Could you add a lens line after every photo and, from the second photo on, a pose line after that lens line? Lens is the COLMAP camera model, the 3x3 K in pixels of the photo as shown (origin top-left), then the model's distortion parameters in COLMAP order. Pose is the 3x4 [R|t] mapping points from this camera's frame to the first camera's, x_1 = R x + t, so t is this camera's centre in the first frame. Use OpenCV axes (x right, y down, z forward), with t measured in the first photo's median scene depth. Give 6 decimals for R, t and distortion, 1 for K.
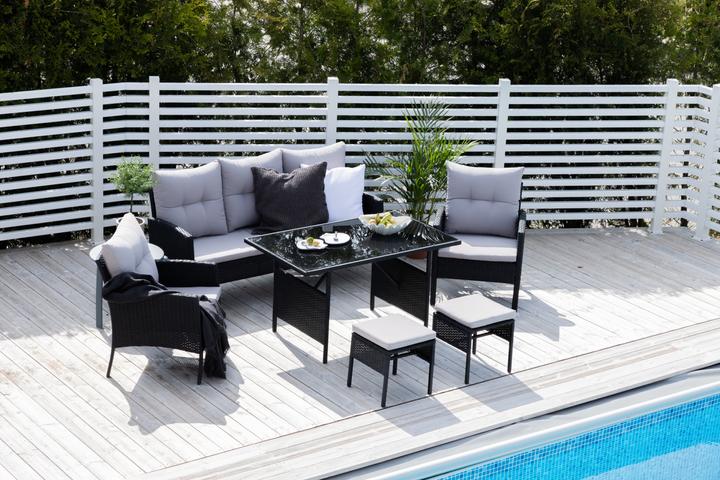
lens RADIAL K [[1715.8, 0, 360.0], [0, 1715.8, 240.0], [0, 0, 1]] dist [0.018463, 0.078403]
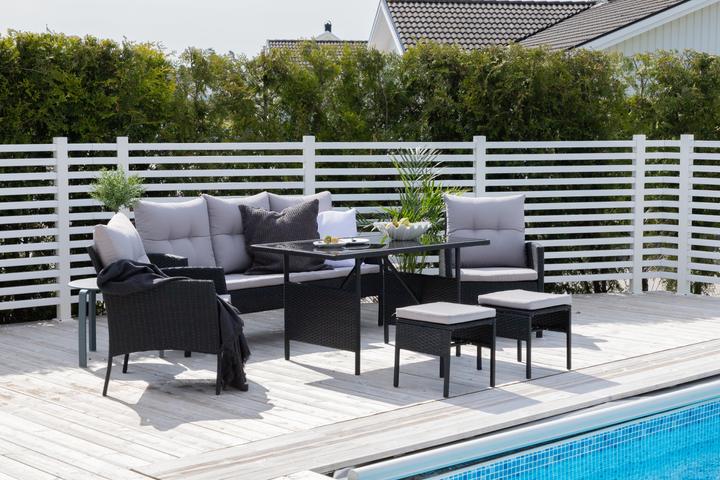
lens RADIAL K [[1306.4, 0, 360.0], [0, 1306.4, 240.0], [0, 0, 1]] dist [0.005261, 0.117473]
pose [[0.990501, -0.058213, 0.124575, -0.087482], [0.085524, 0.970219, -0.226630, 0.139903], [-0.107673, 0.235131, 0.965981, 0.323562]]
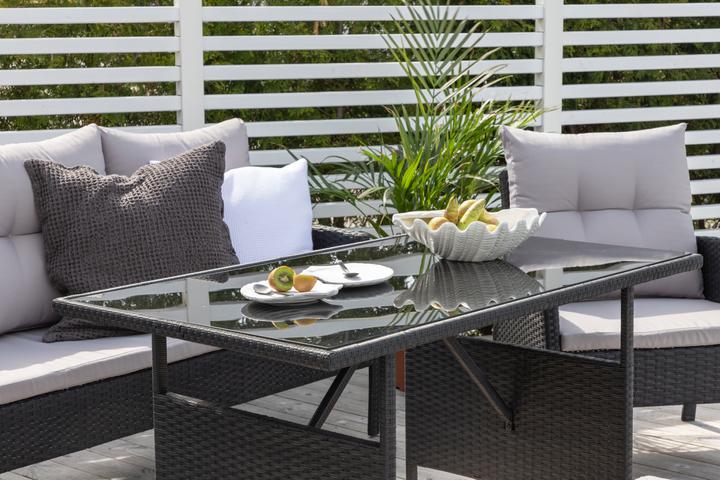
lens RADIAL K [[1585.0, 0, 360.0], [0, 1585.0, 240.0], [0, 0, 1]] dist [-0.019473, 0.037175]
pose [[0.972646, -0.092285, 0.213172, -0.067582], [0.128259, 0.978485, -0.161610, 0.036977], [-0.193671, 0.184530, 0.963556, 0.668795]]
